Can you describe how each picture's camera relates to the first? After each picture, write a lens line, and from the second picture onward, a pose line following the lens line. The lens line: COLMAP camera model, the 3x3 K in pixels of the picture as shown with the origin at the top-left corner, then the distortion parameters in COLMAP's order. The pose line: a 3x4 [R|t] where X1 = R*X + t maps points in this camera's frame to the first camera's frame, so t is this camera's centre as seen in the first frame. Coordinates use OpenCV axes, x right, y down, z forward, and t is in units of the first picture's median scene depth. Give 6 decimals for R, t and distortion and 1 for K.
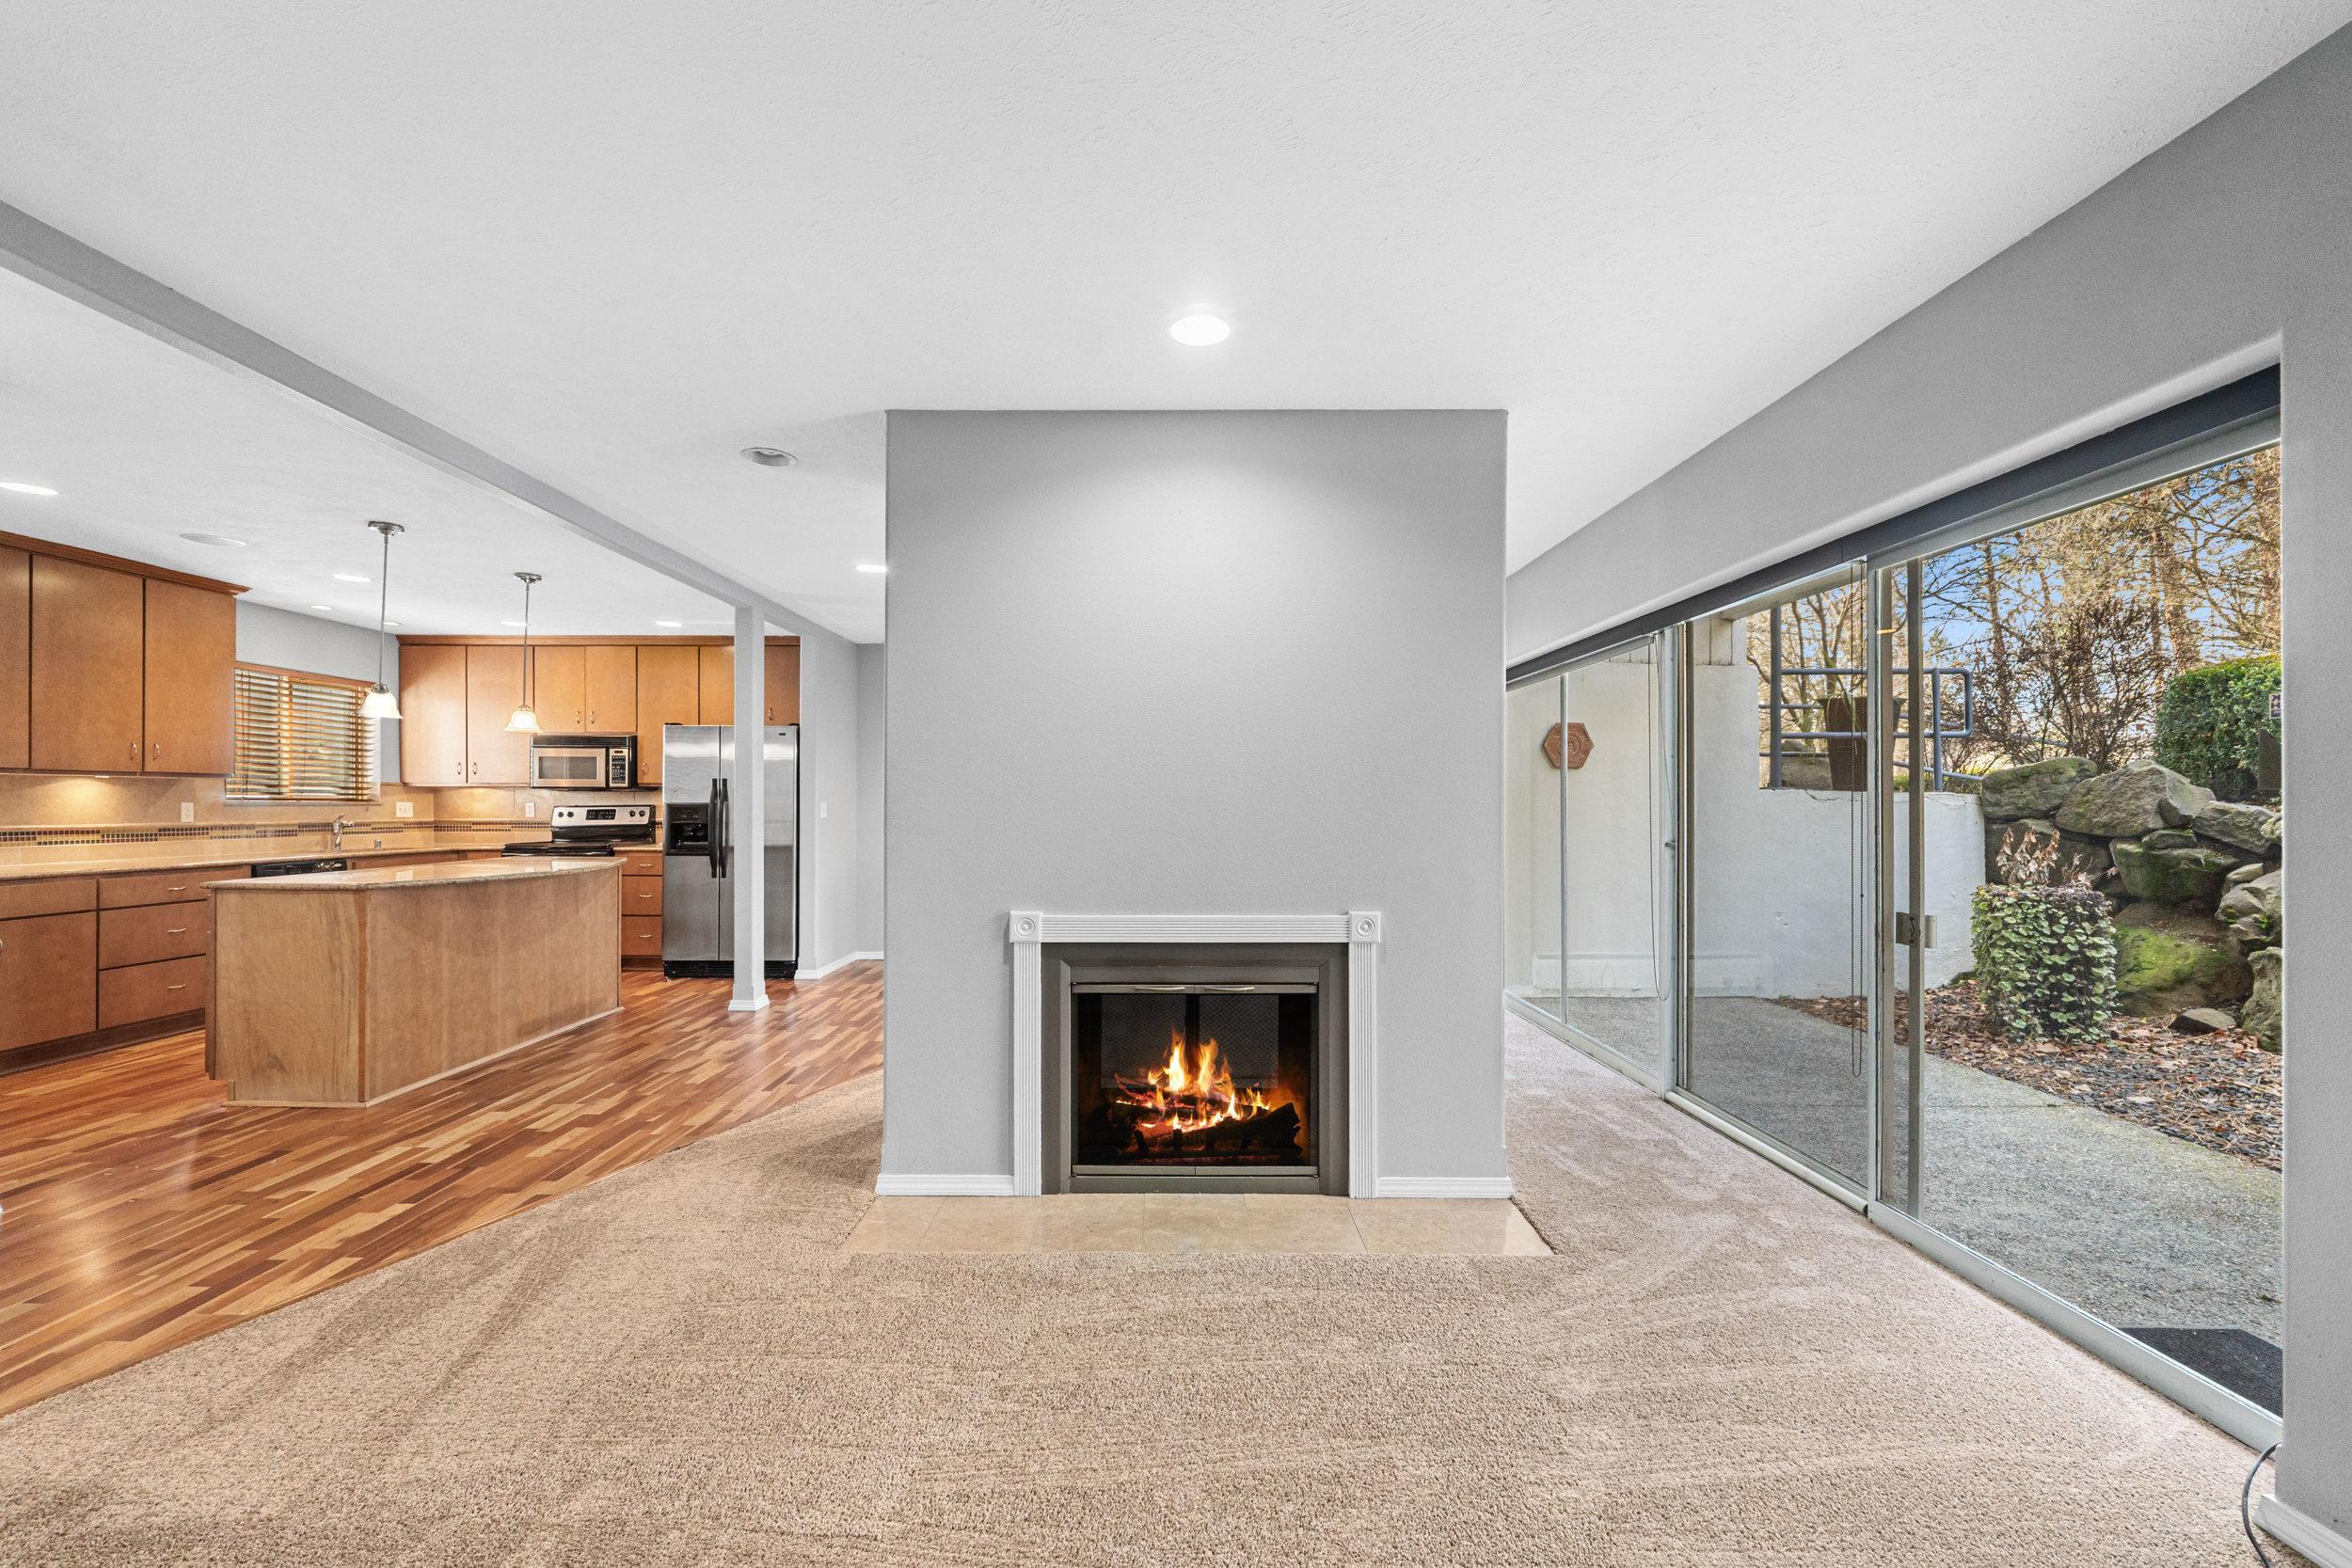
lens RADIAL K [[987.0, 0, 1165.7], [0, 987.0, 799.5], [0, 0, 1]] dist [-0.004291, -0.000455]
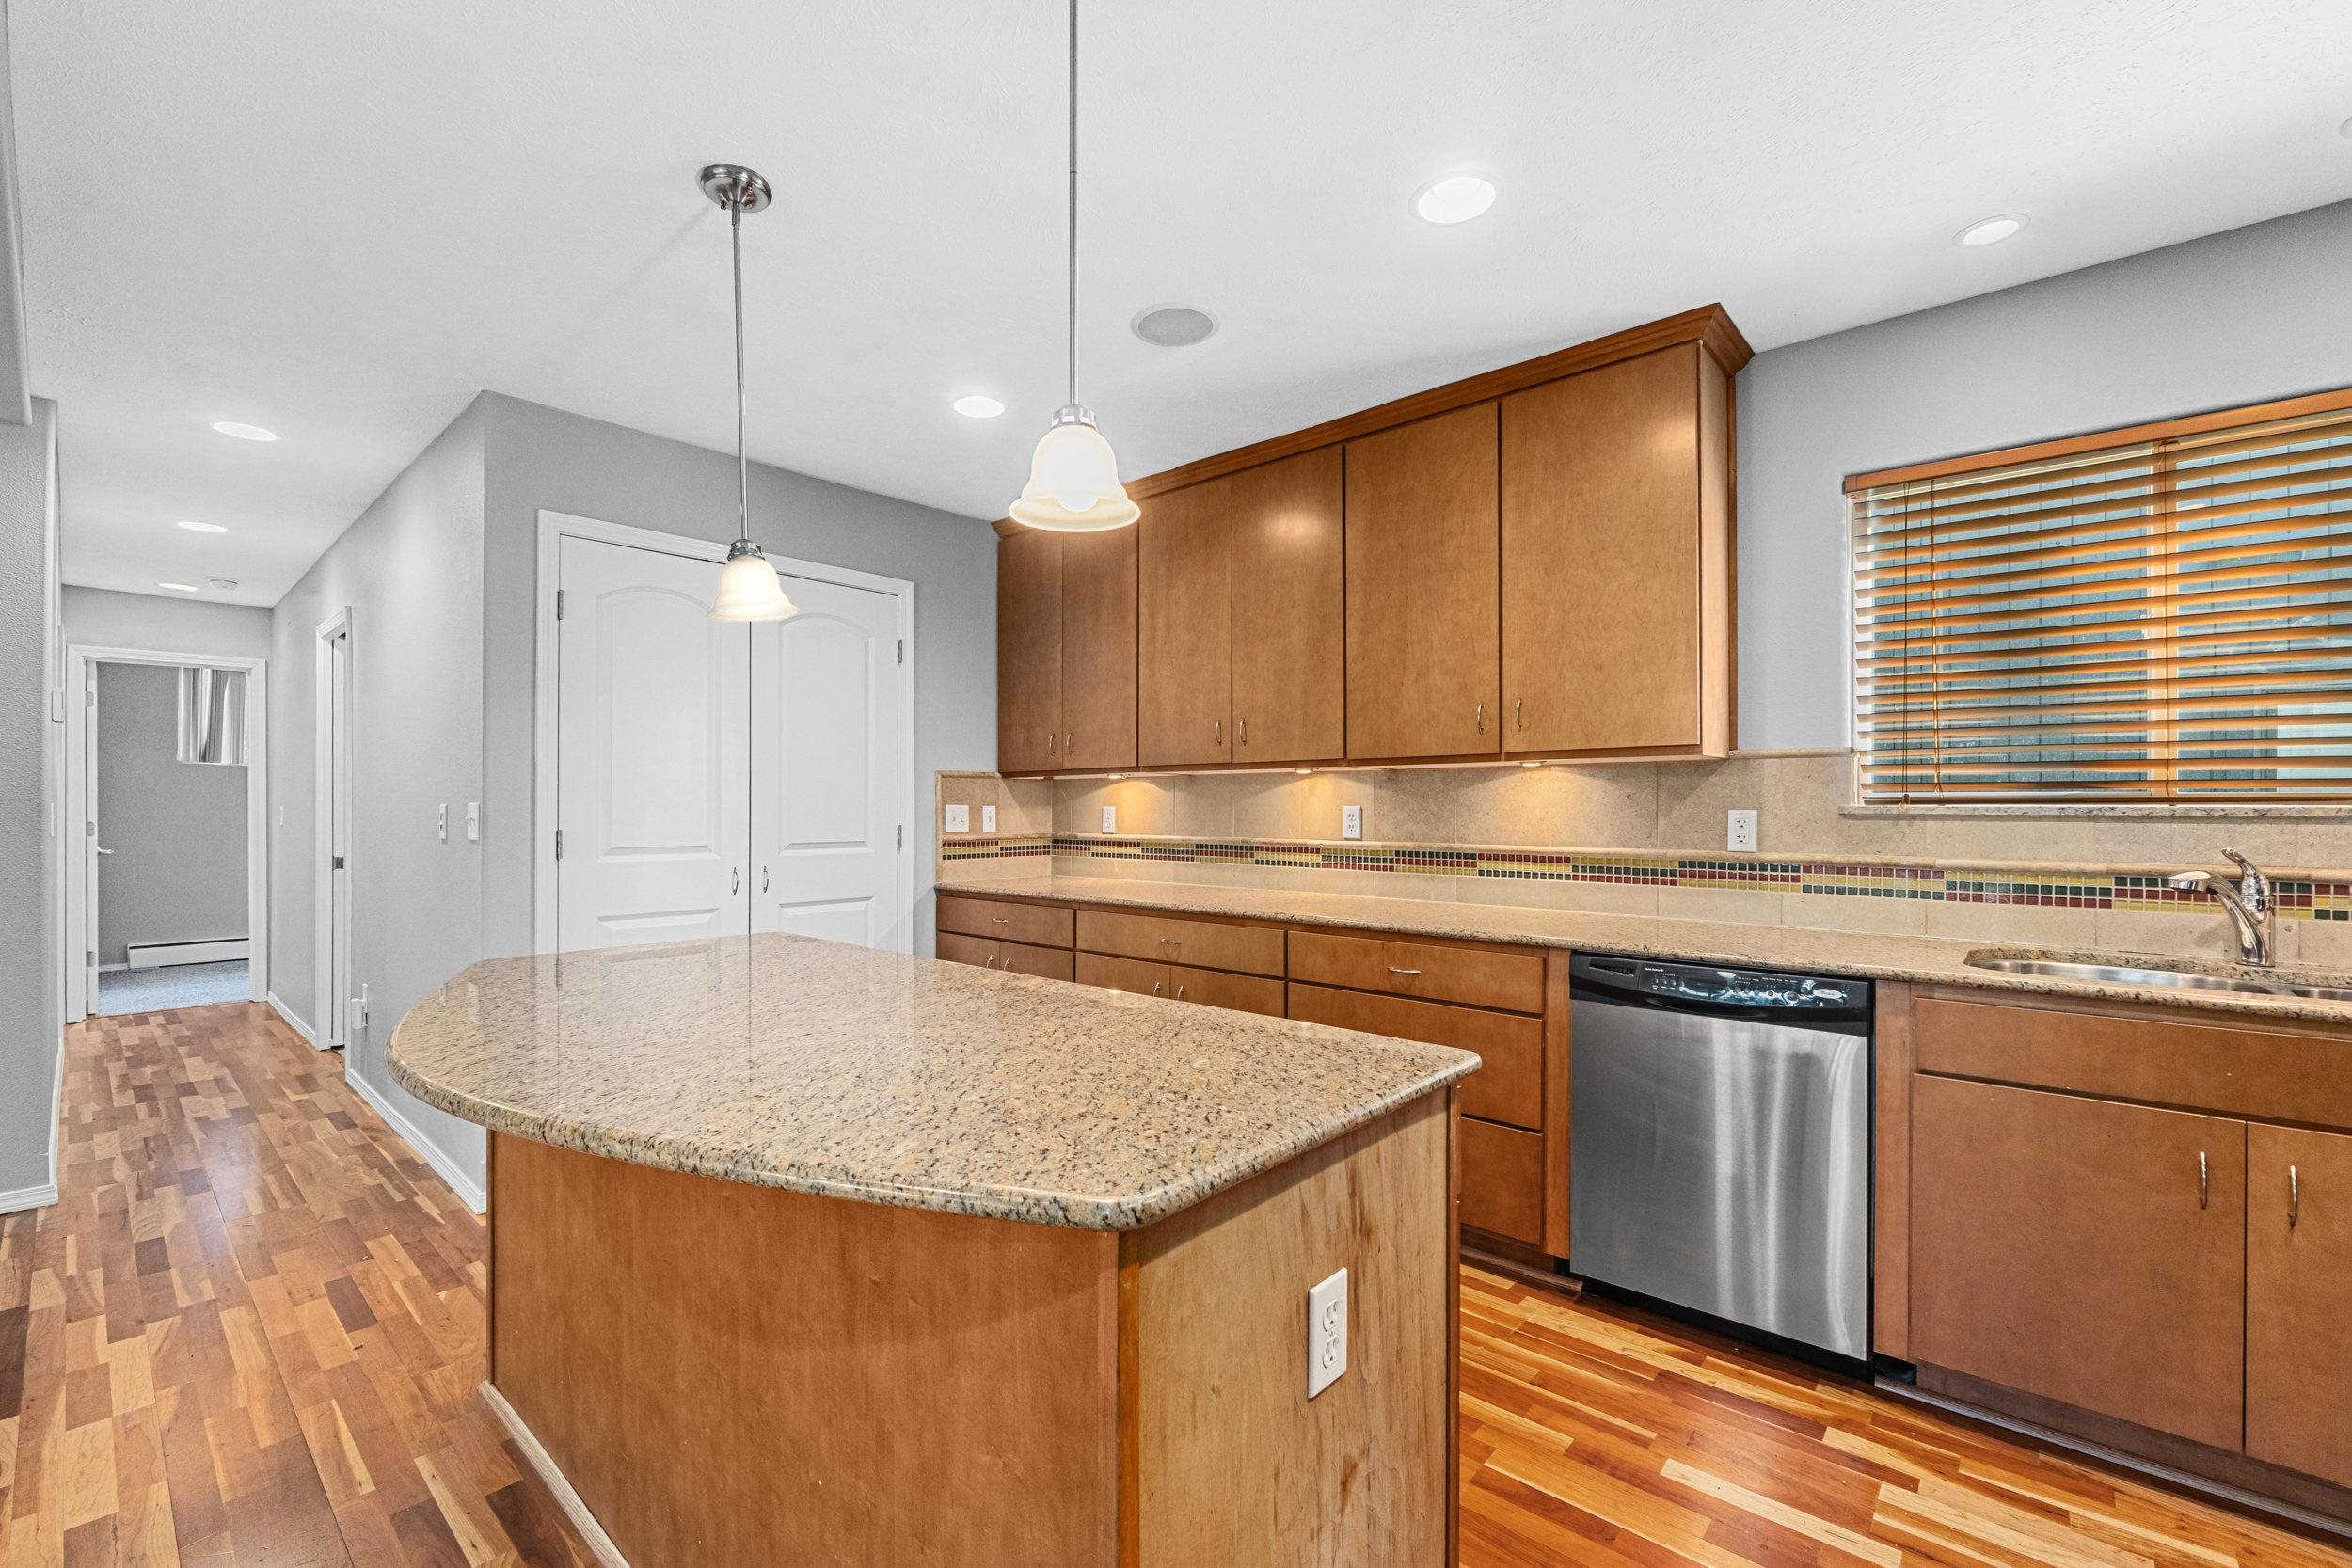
lens RADIAL K [[992.6, 0, 1164.1], [0, 992.6, 806.5], [0, 0, 1]] dist [-0.004180, -0.000813]
pose [[-0.668565, -0.003756, -0.743644, -0.453834], [-0.000187, 0.999988, -0.004882, 0.003915], [0.743654, -0.003125, -0.668558, 1.110618]]
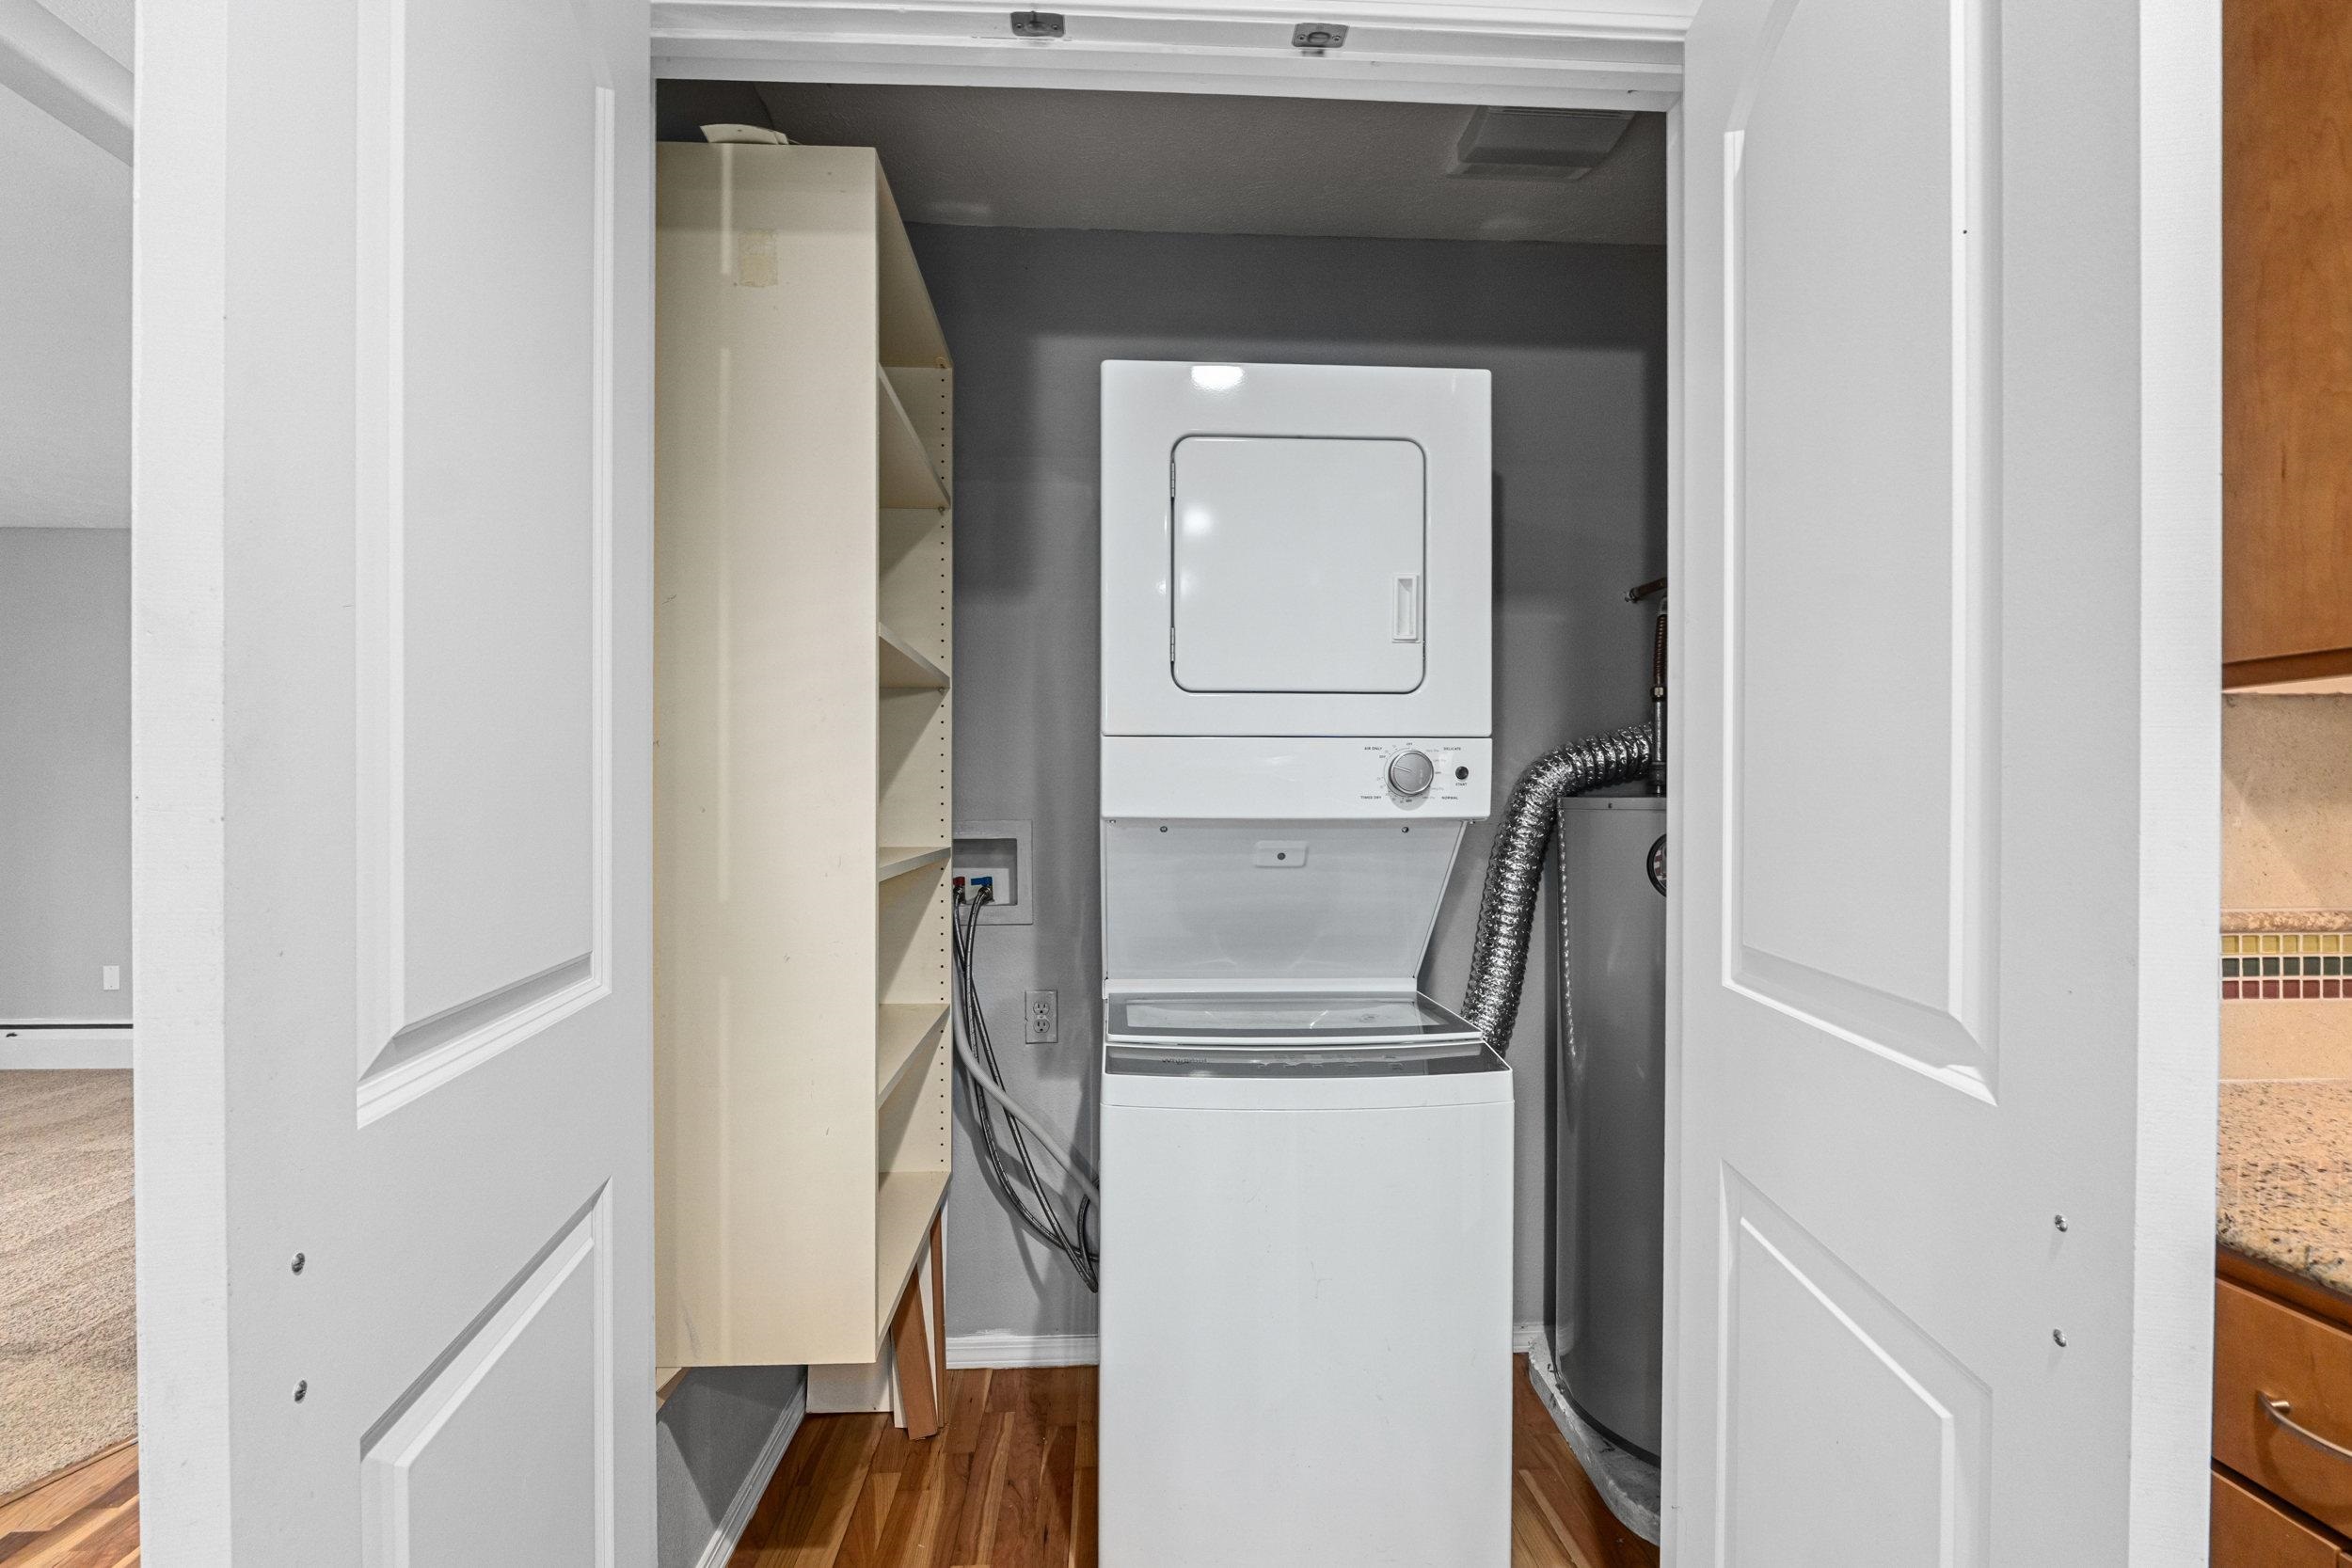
lens RADIAL K [[987.0, 0, 1165.7], [0, 987.0, 799.5], [0, 0, 1]] dist [-0.004291, -0.000455]
pose [[-0.999104, -0.000854, -0.042317, -0.733879], [-0.000875, 1.000000, 0.000471, -0.000670], [0.042317, 0.000507, -0.999104, 0.690515]]
